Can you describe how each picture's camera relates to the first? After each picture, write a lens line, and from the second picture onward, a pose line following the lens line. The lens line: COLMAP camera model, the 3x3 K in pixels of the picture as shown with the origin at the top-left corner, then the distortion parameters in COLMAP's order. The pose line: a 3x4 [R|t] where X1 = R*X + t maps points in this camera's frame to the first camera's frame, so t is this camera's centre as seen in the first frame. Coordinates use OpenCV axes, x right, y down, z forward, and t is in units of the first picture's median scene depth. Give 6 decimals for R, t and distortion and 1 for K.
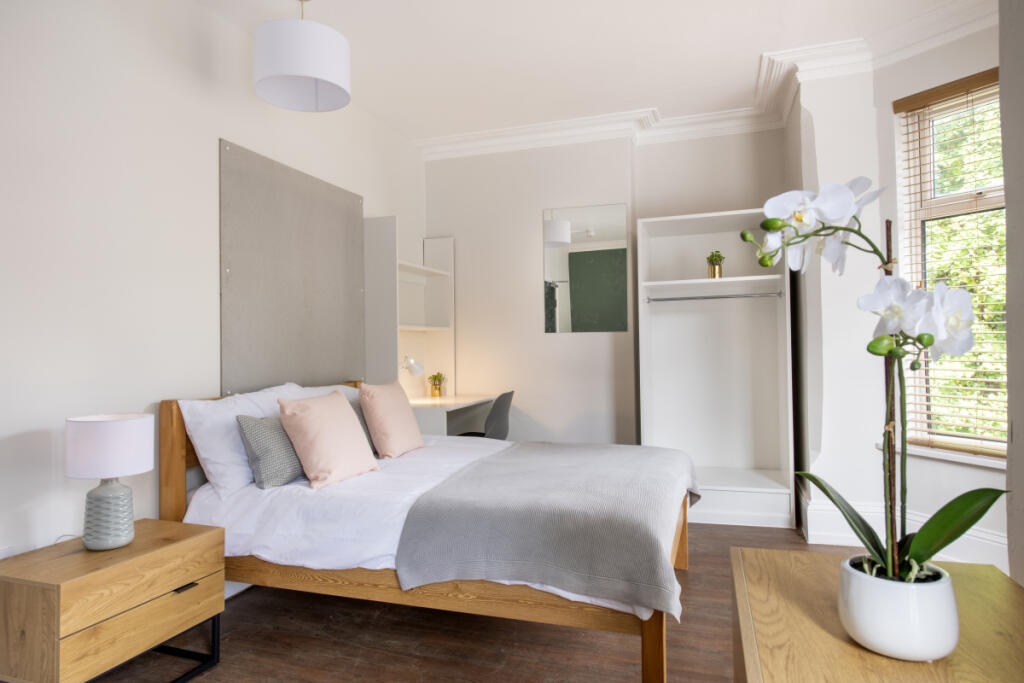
lens RADIAL K [[620.2, 0, 509.2], [0, 620.2, 337.6], [0, 0, 1]] dist [-0.001488, -0.001087]
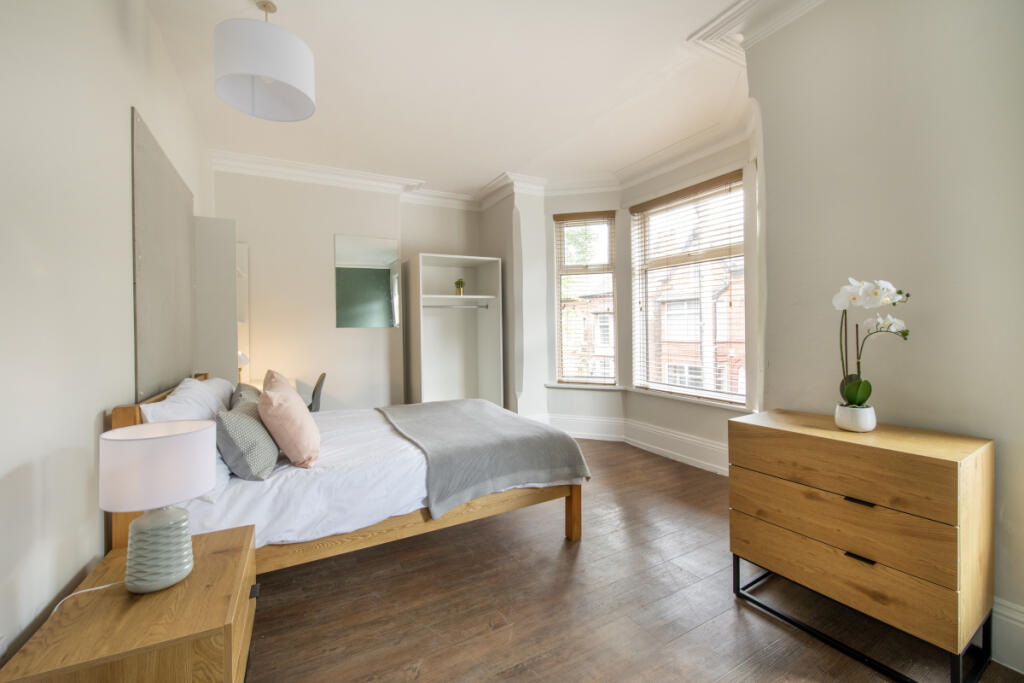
lens RADIAL K [[412.9, 0, 511.8], [0, 412.9, 339.6], [0, 0, 1]] dist [-0.023925, -0.000133]
pose [[0.676055, -0.016089, 0.736675, -0.591575], [0.000394, 0.999769, 0.021472, -0.002583], [-0.736851, -0.014226, 0.675906, 0.235050]]
